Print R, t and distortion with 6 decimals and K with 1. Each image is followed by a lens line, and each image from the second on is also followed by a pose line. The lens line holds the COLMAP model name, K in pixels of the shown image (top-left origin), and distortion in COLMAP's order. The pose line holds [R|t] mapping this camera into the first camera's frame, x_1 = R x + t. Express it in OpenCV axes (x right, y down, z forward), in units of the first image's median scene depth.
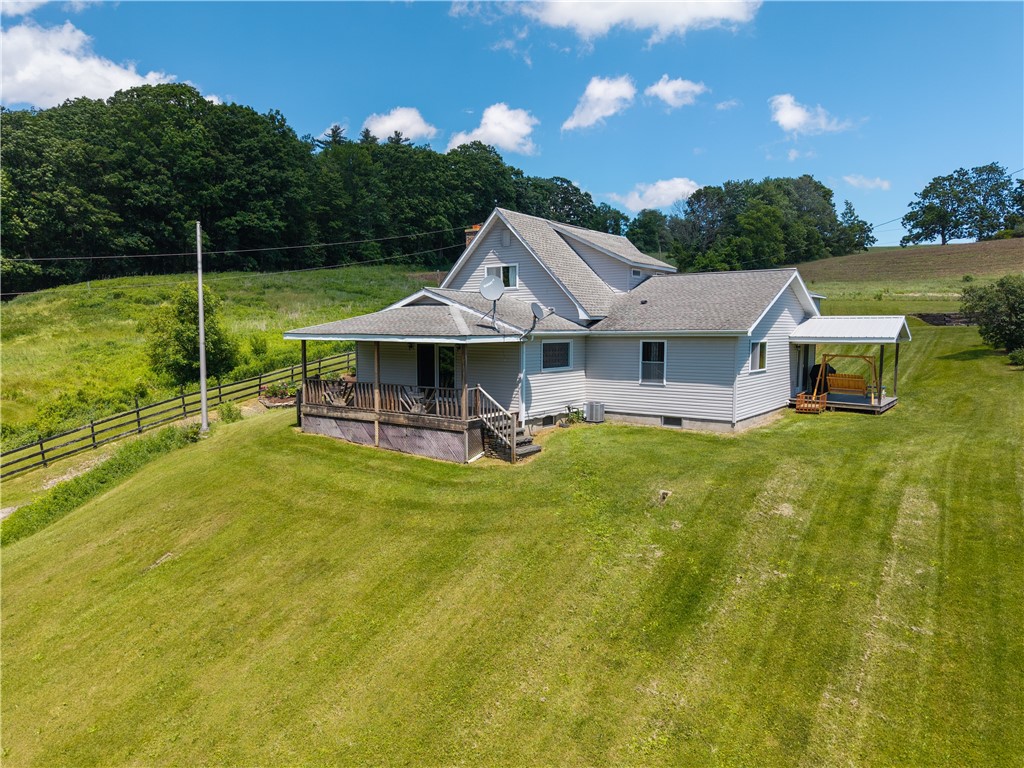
lens RADIAL K [[658.9, 0, 512.0], [0, 658.9, 384.0], [0, 0, 1]] dist [0.058683, -0.045049]
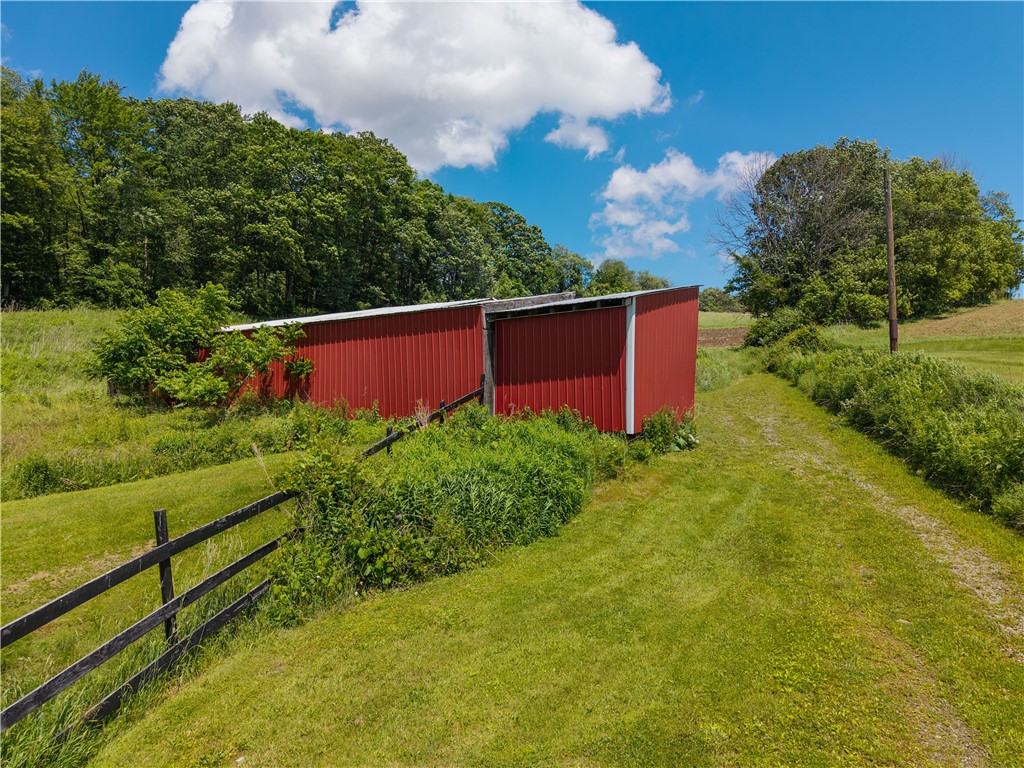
lens RADIAL K [[709.6, 0, 512.0], [0, 709.6, 384.0], [0, 0, 1]] dist [-0.080990, 0.175984]
pose [[0.994735, 0.003304, 0.102424, 0.022281], [0.009223, 0.992536, -0.121599, -0.052454], [-0.102061, 0.121903, 0.987281, 0.422026]]
